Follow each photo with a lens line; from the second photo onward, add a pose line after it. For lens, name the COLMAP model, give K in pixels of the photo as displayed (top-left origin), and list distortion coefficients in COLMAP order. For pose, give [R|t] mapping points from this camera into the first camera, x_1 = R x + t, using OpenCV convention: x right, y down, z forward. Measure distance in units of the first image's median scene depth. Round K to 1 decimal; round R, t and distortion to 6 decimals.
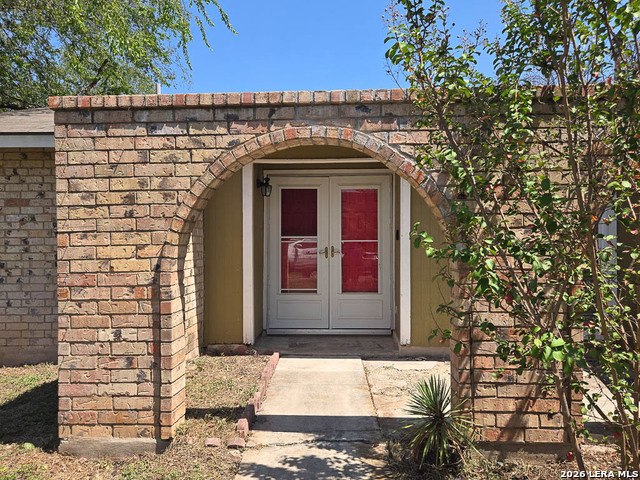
lens RADIAL K [[430.9, 0, 318.8], [0, 430.9, 238.9], [0, 0, 1]] dist [0.047976, -0.001924]
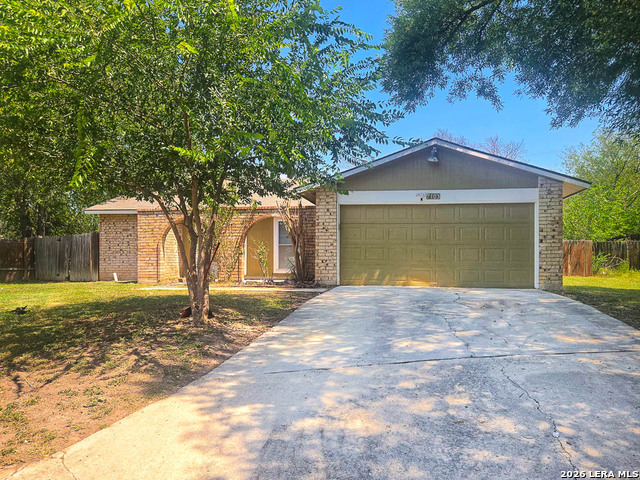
lens RADIAL K [[430.9, 0, 321.0], [0, 430.9, 242.2], [0, 0, 1]] dist [0.047976, -0.001924]
pose [[0.990880, -0.001960, -0.134735, 1.995370], [-0.002696, 0.999406, -0.034362, 0.193175], [0.134723, 0.034412, 0.990286, -3.382667]]
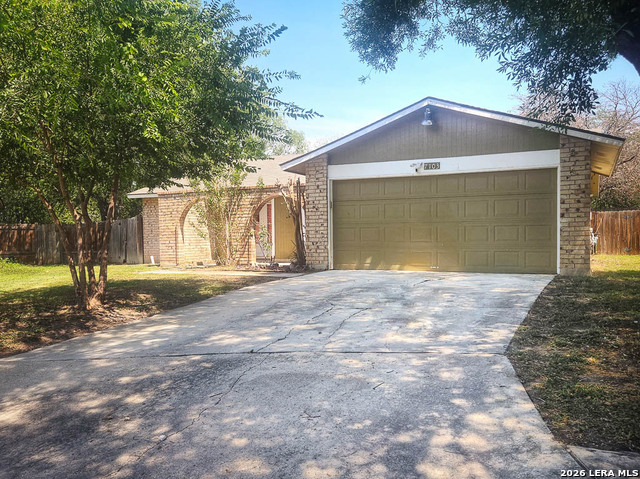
lens RADIAL K [[472.7, 0, 319.6], [0, 472.7, 237.3], [0, 0, 1]] dist [0.058034, -0.001353]
pose [[0.928996, -0.010682, -0.369936, 2.925317], [0.012090, 0.999926, 0.001490, 0.177468], [0.369893, -0.005857, 0.929056, -3.148350]]
